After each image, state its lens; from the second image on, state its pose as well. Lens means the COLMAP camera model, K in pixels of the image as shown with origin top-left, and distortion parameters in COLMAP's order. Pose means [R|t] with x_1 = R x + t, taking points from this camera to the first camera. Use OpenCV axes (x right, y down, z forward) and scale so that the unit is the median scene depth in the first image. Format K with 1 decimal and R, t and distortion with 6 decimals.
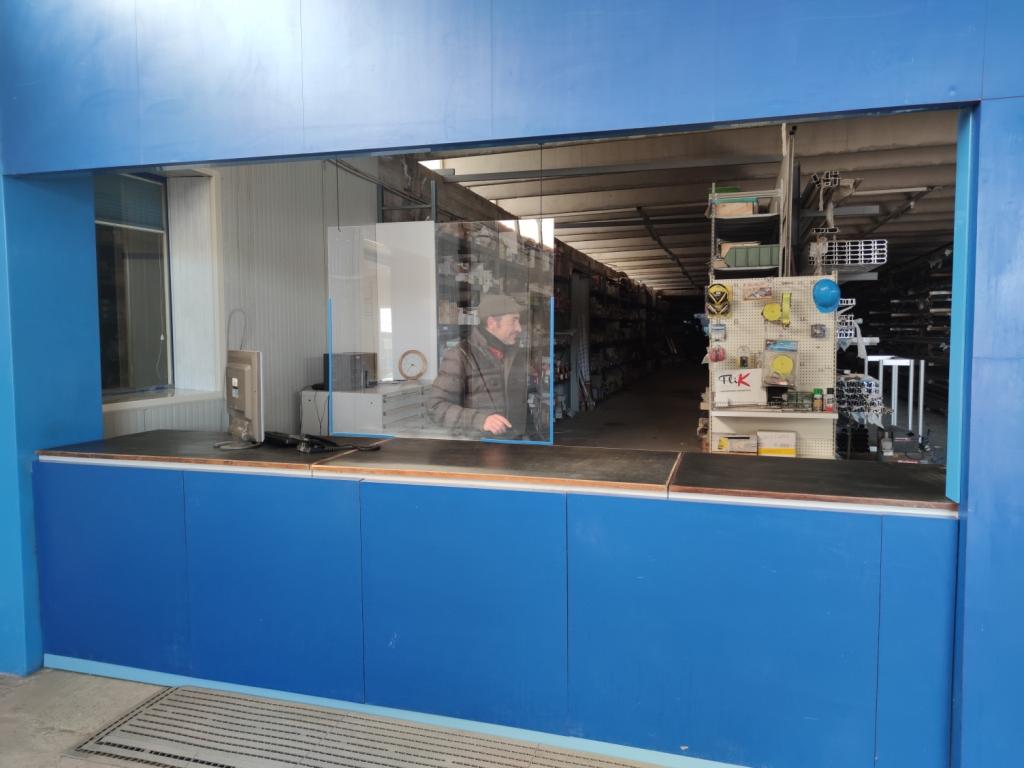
lens RADIAL K [[721.5, 0, 511.2], [0, 721.5, 381.8], [0, 0, 1]] dist [0.053071, -0.042382]
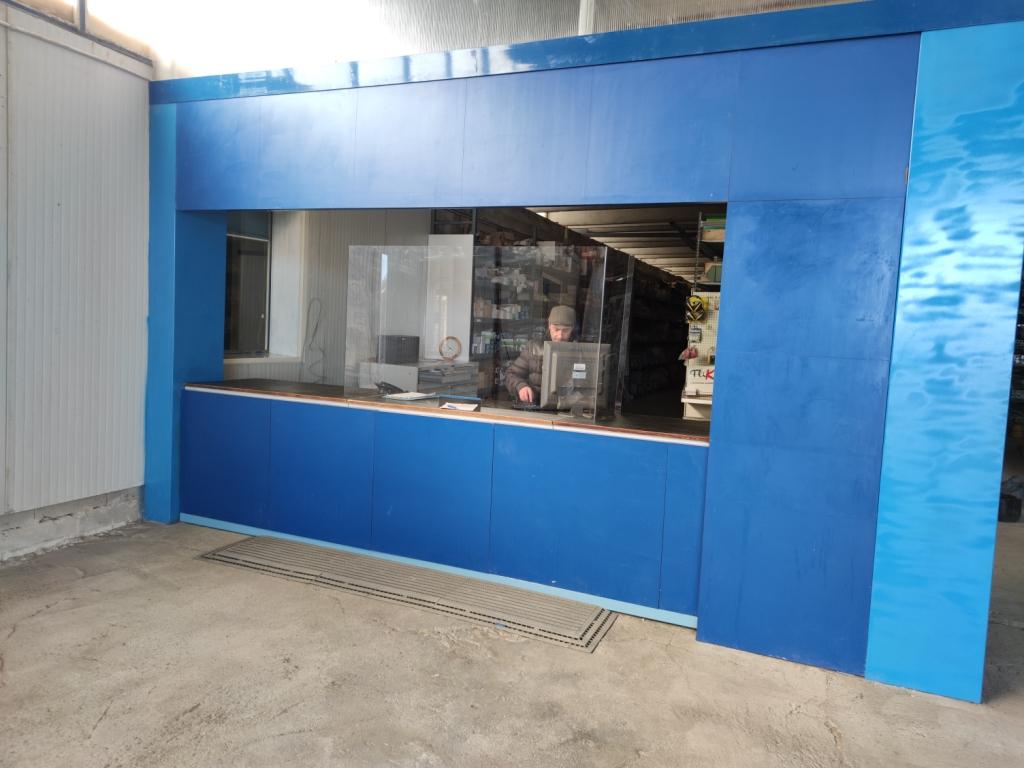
lens RADIAL K [[721.5, 0, 504.6], [0, 721.5, 376.2], [0, 0, 1]] dist [0.053071, -0.042382]
pose [[0.991191, 0.060686, -0.117721, 0.122203], [-0.060826, 0.998145, 0.002408, 0.018572], [0.117649, 0.004773, 0.993044, -0.263805]]
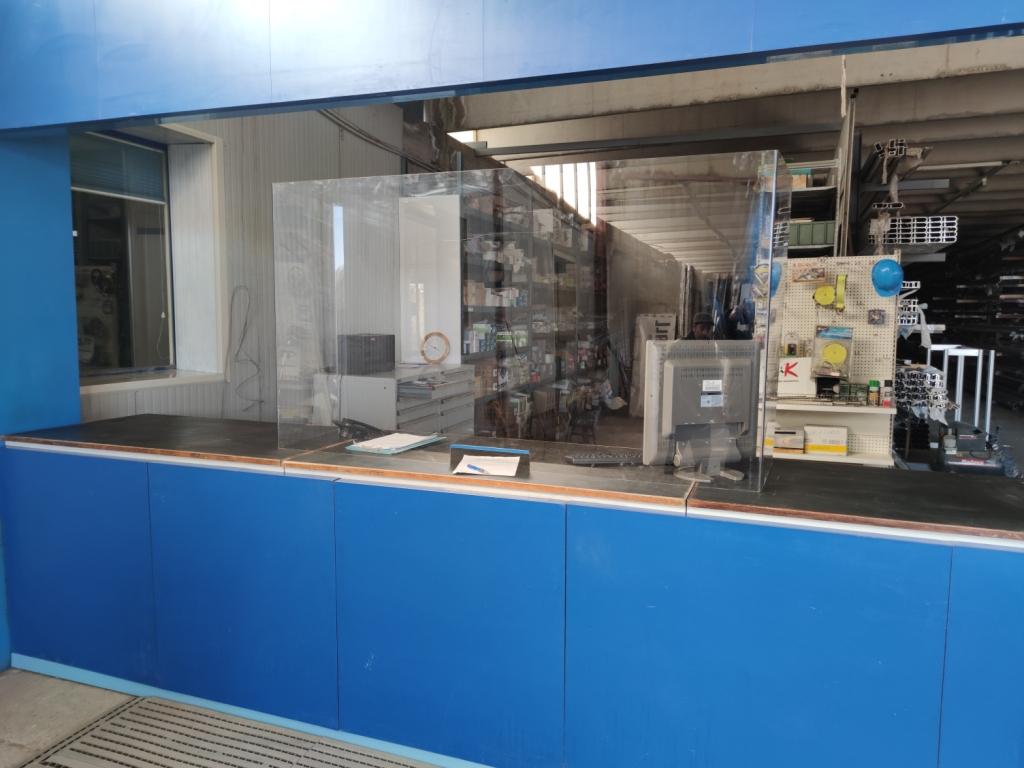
lens RADIAL K [[721.5, 0, 513.3], [0, 721.5, 383.4], [0, 0, 1]] dist [0.053071, -0.042382]
pose [[0.998017, 0.017533, -0.060448, 0.027529], [-0.015991, 0.999537, 0.025899, -0.003377], [0.060874, -0.024881, 0.997835, 0.065784]]
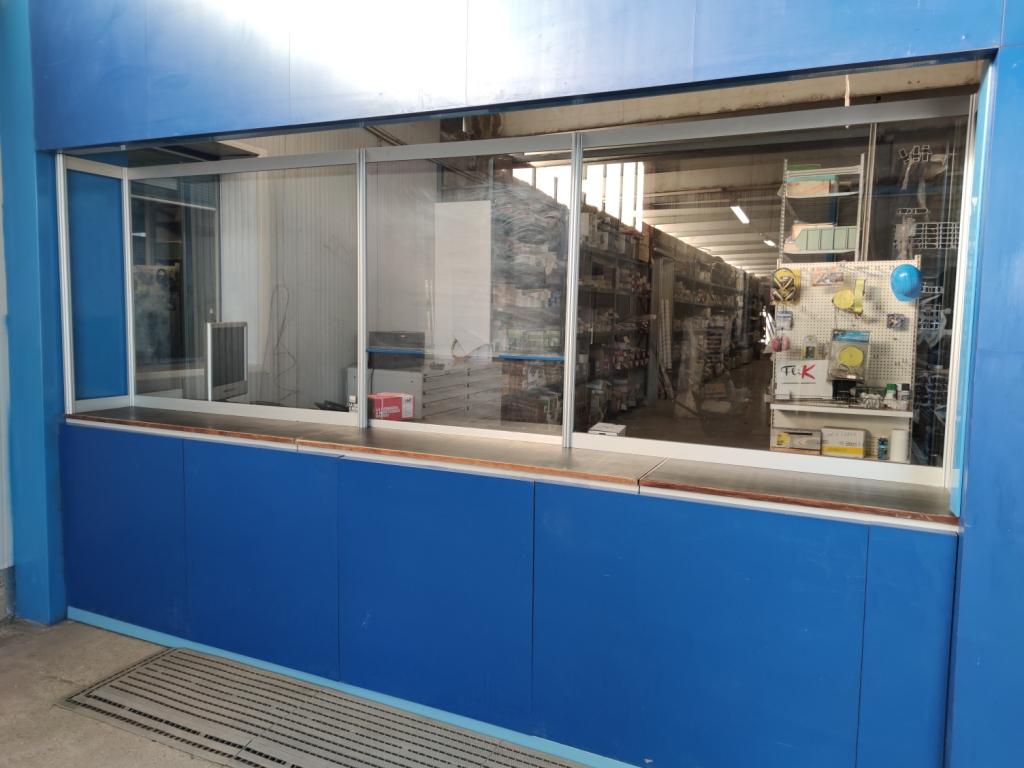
lens RADIAL K [[721.5, 0, 512.1], [0, 721.5, 375.1], [0, 0, 1]] dist [0.053071, -0.042382]
pose [[0.989954, 0.034642, -0.137078, 0.073939], [-0.033043, 0.999357, 0.013927, 0.001228], [0.137472, -0.009258, 0.990462, 0.025319]]
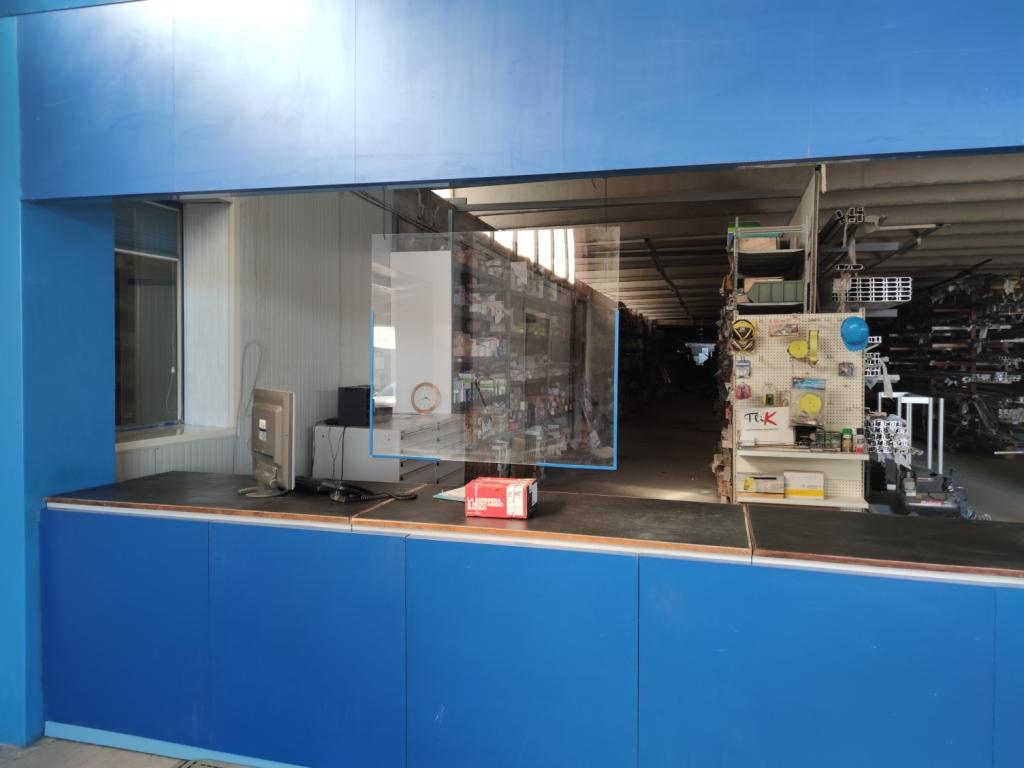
lens RADIAL K [[721.5, 0, 514.6], [0, 721.5, 380.1], [0, 0, 1]] dist [0.053071, -0.042382]
pose [[0.999707, 0.011633, 0.021248, -0.043843], [-0.010811, 0.999203, -0.038425, -0.013041], [-0.021678, 0.038184, 0.999036, 0.034337]]
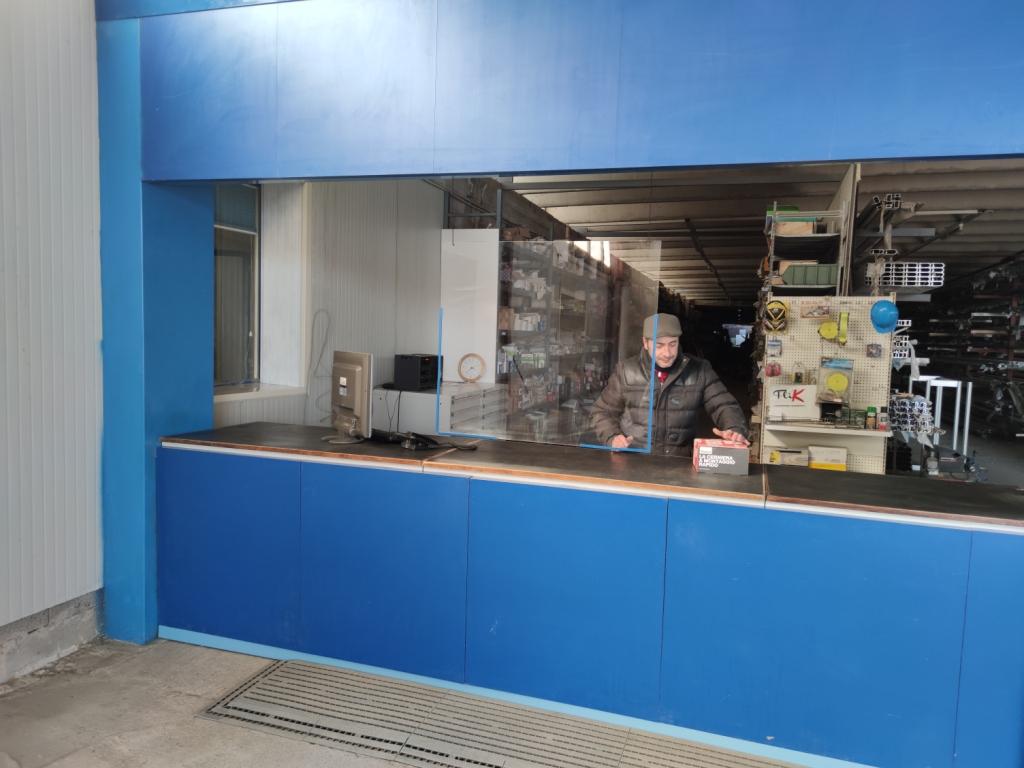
lens RADIAL K [[721.5, 0, 516.3], [0, 721.5, 394.0], [0, 0, 1]] dist [0.053071, -0.042382]
pose [[0.998995, 0.039955, -0.020292, -0.057466], [-0.039684, 0.999120, 0.013566, -0.003001], [0.020816, -0.012747, 0.999702, -0.035266]]
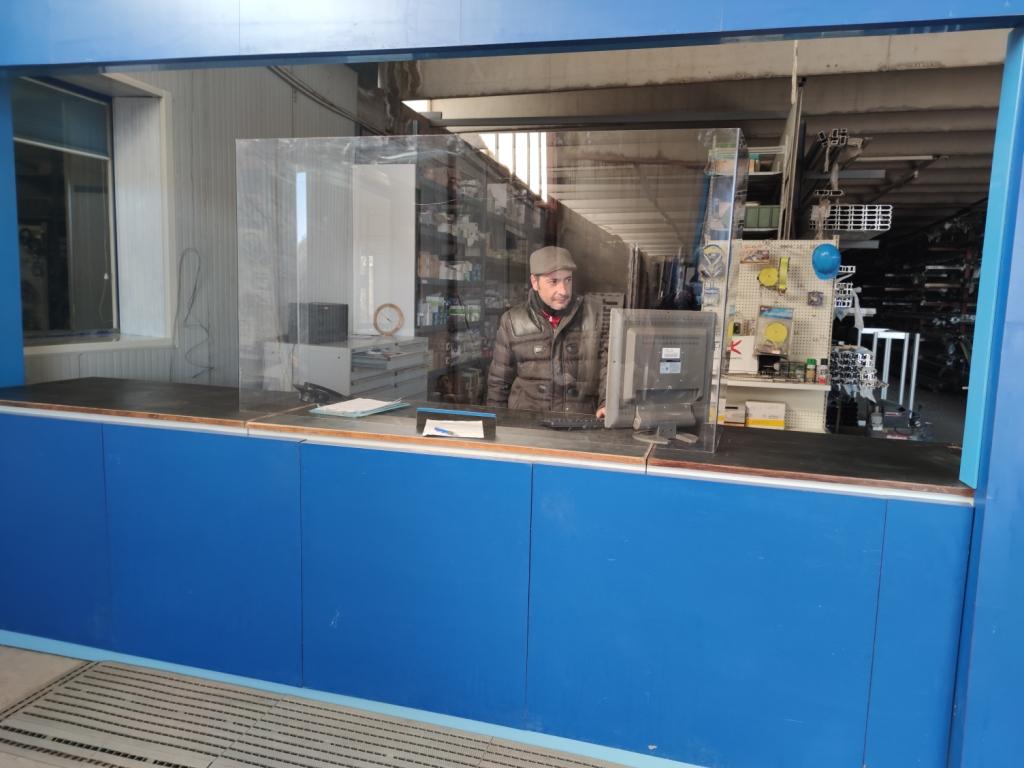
lens RADIAL K [[721.5, 0, 522.8], [0, 721.5, 385.4], [0, 0, 1]] dist [0.053071, -0.042382]
pose [[0.998973, 0.034044, 0.029889, 0.014891], [-0.035662, 0.997829, 0.055375, 0.004680], [-0.027939, -0.056384, 0.998018, 0.054736]]
